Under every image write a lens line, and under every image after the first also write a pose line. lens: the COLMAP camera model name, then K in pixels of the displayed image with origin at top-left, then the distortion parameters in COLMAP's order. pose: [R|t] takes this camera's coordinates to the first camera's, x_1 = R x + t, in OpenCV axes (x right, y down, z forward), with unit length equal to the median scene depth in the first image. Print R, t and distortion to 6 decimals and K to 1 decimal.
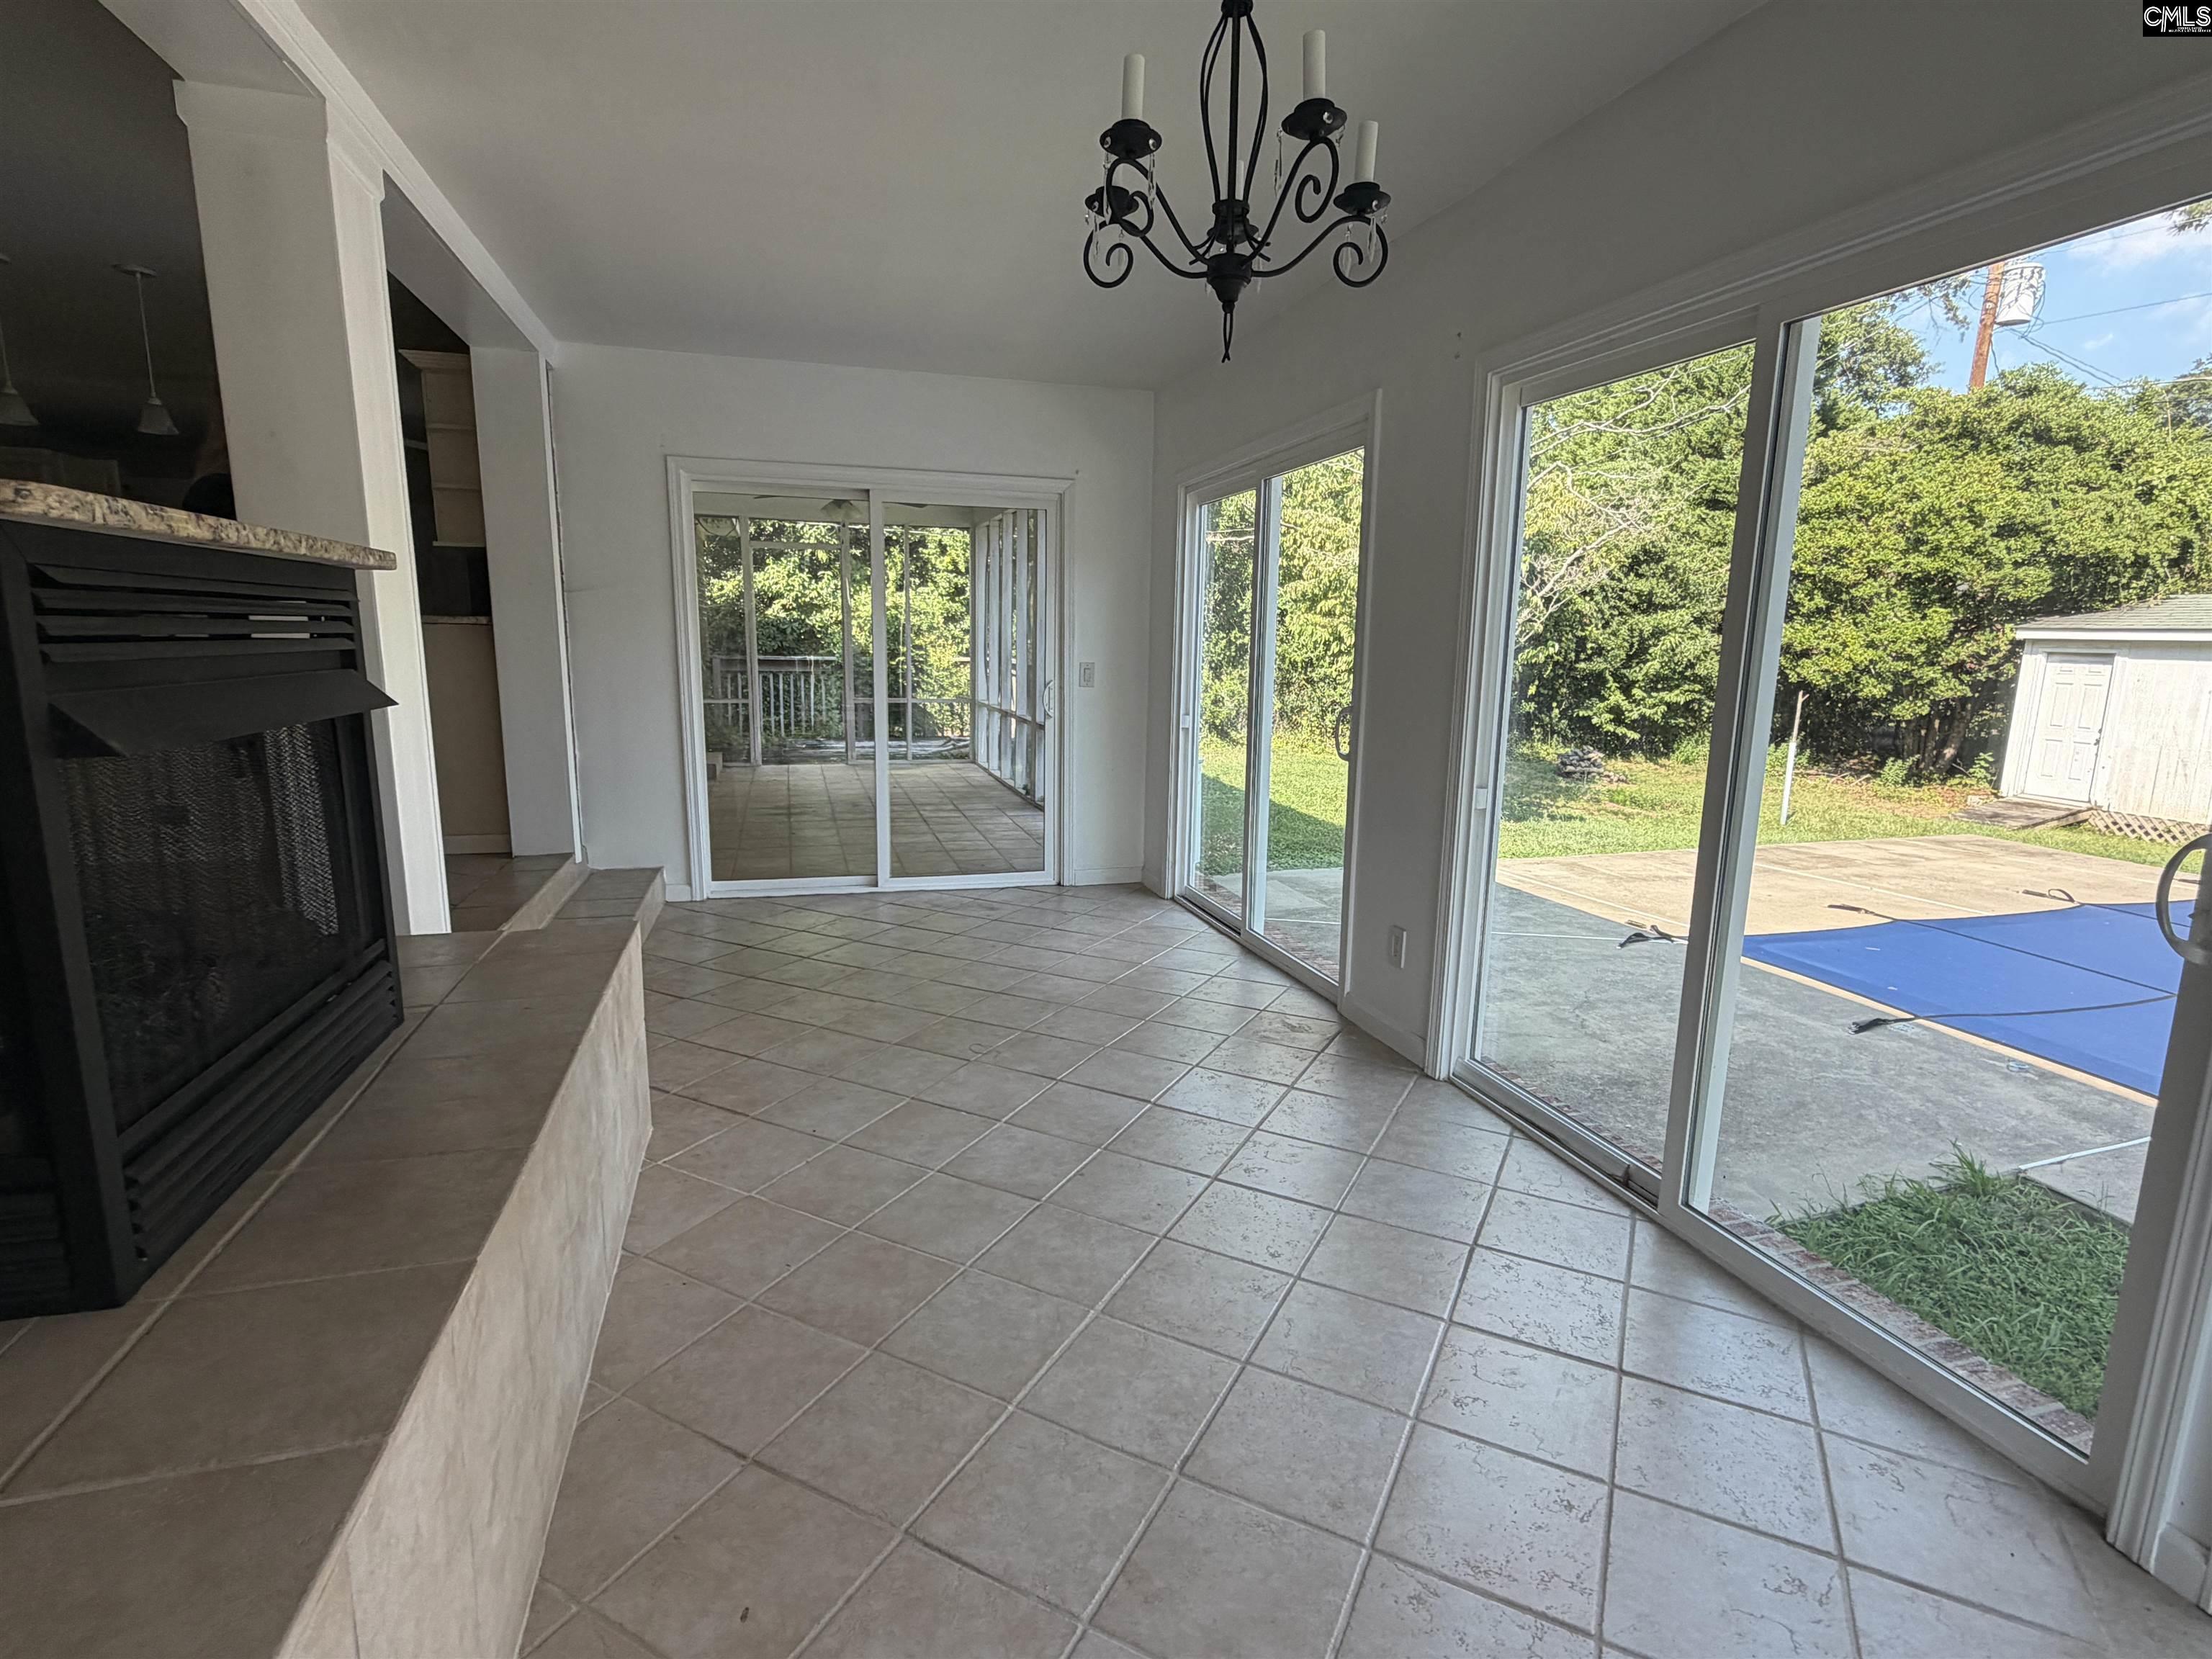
lens RADIAL K [[1081.5, 0, 1107.3], [0, 1081.5, 828.8], [0, 0, 1]] dist [0.001550, 0.000500]
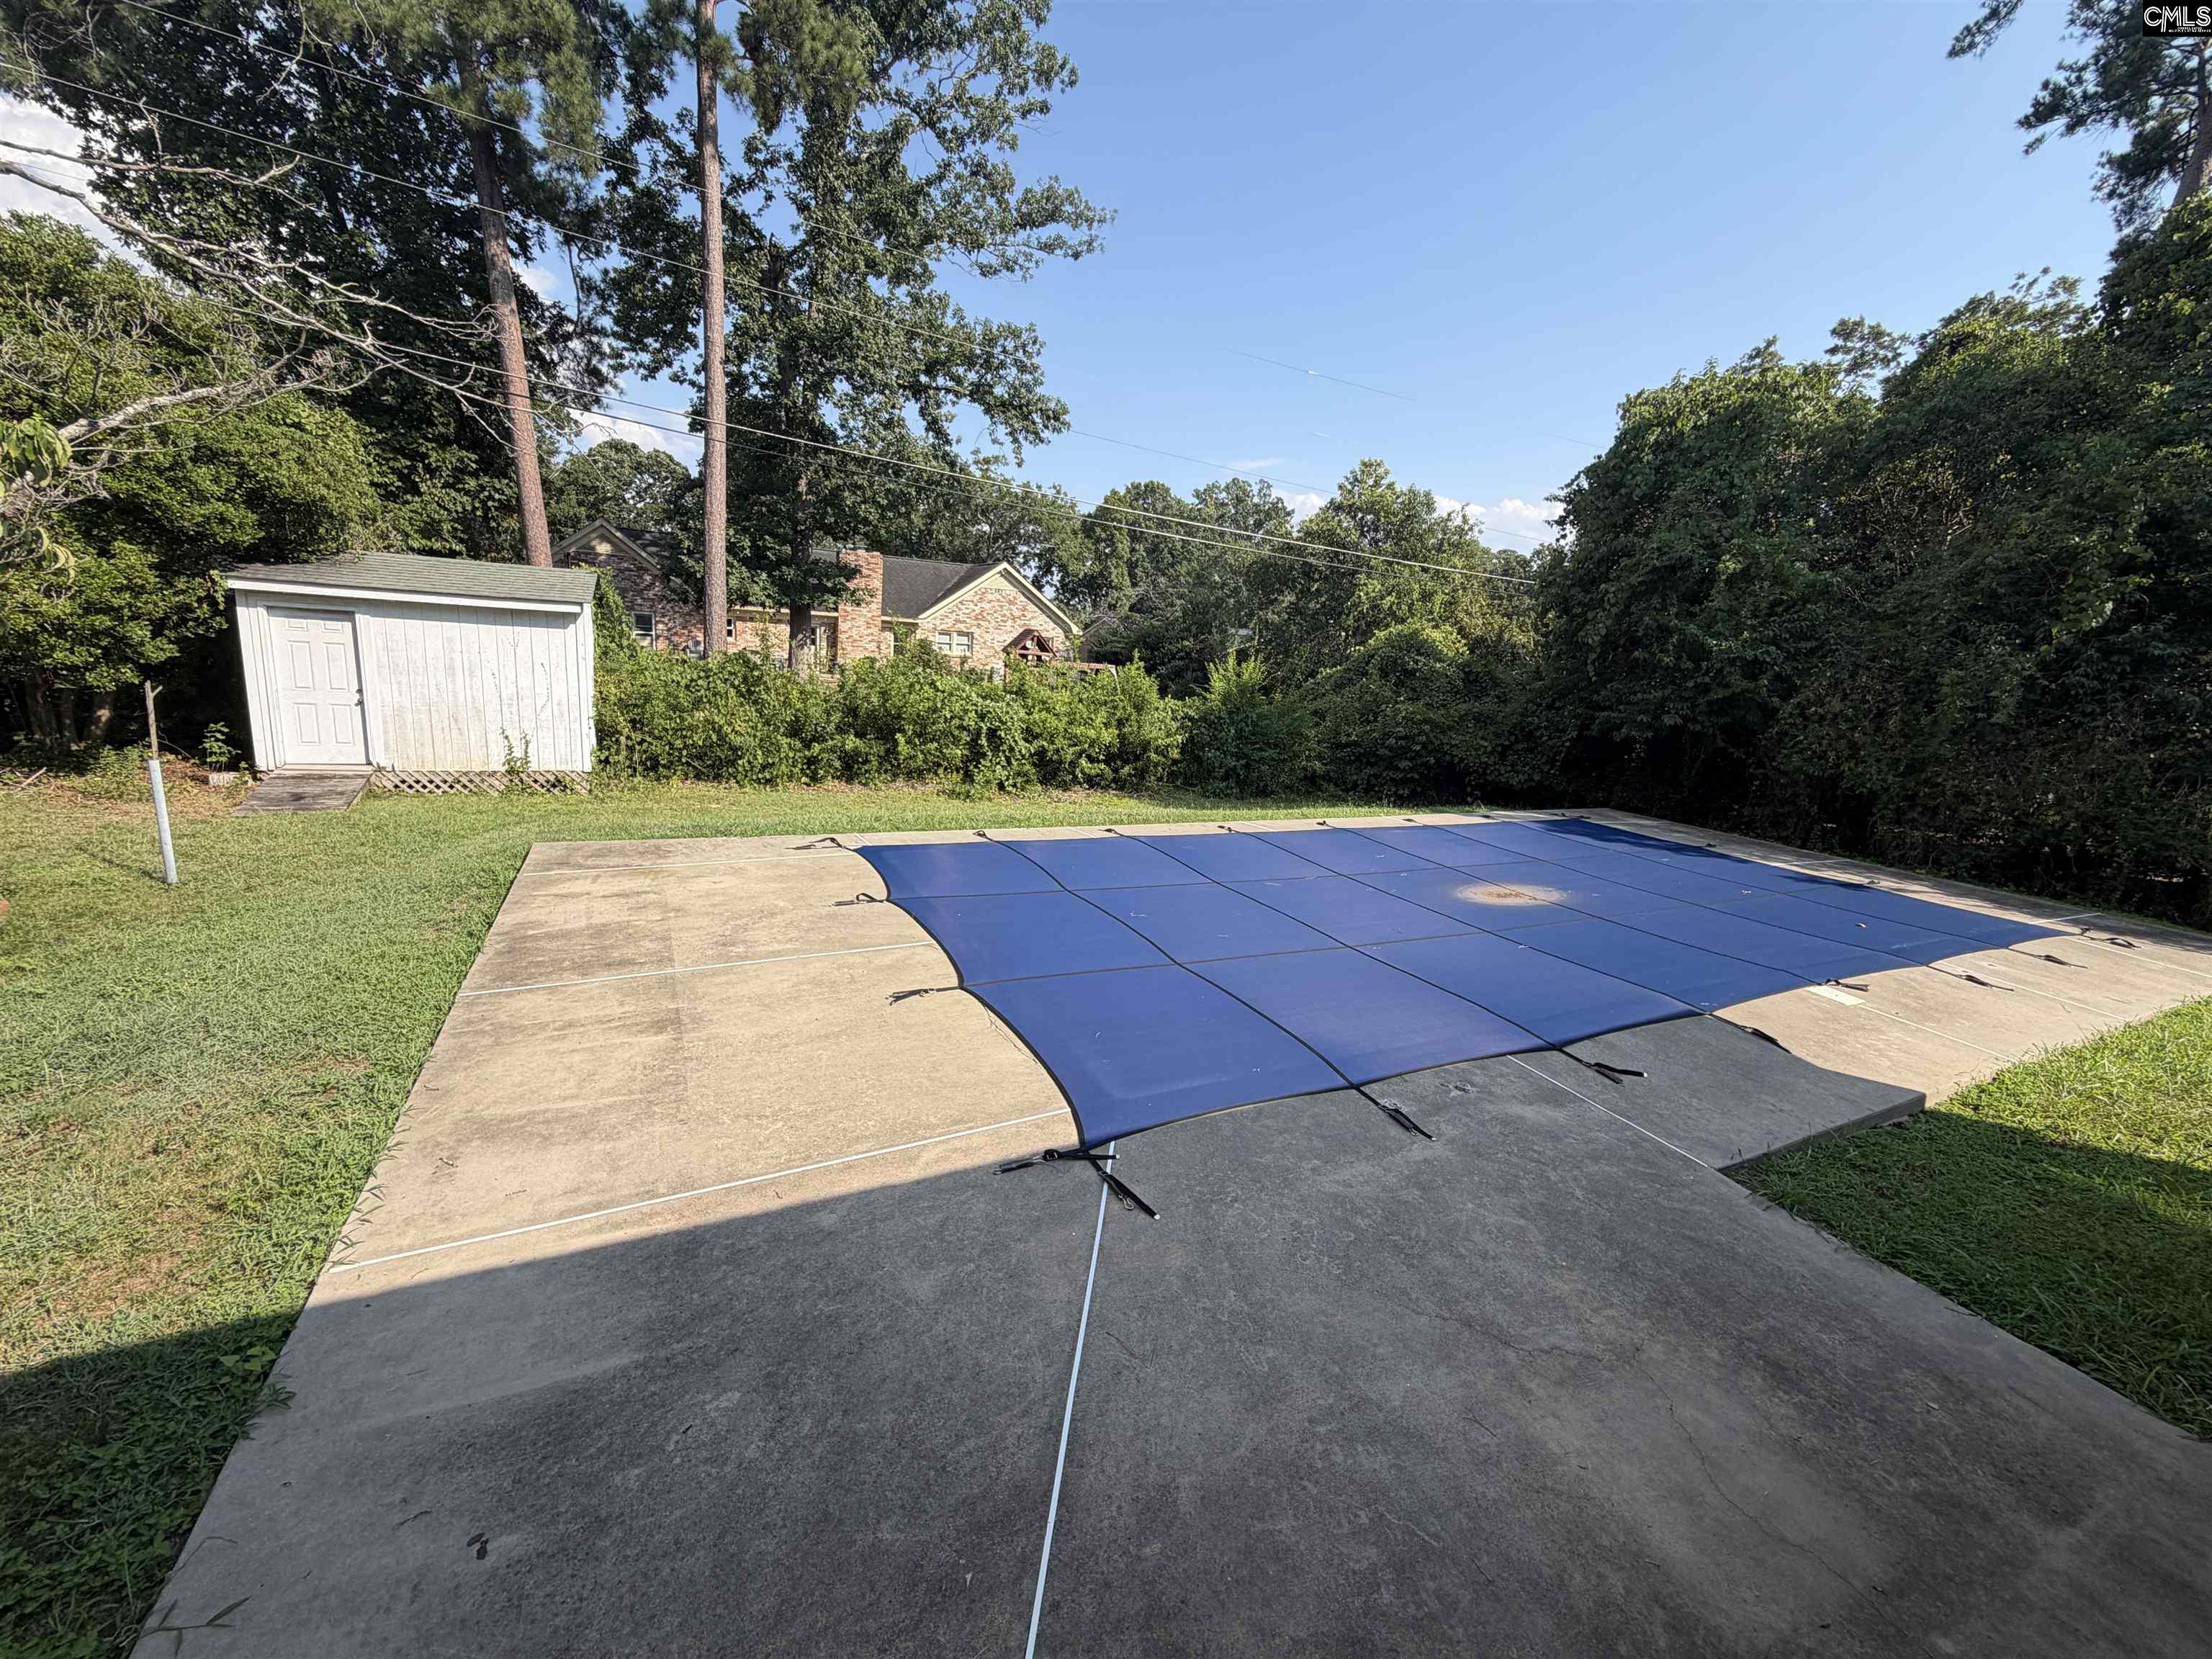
lens RADIAL K [[883.8, 0, 1108.9], [0, 883.8, 833.1], [0, 0, 1]] dist [-0.002768, -0.000113]
pose [[-0.167821, -0.242229, 0.955595, 0.015004], [0.100247, 0.960124, 0.260982, -0.107289], [-0.980707, 0.139593, -0.136847, 0.464810]]
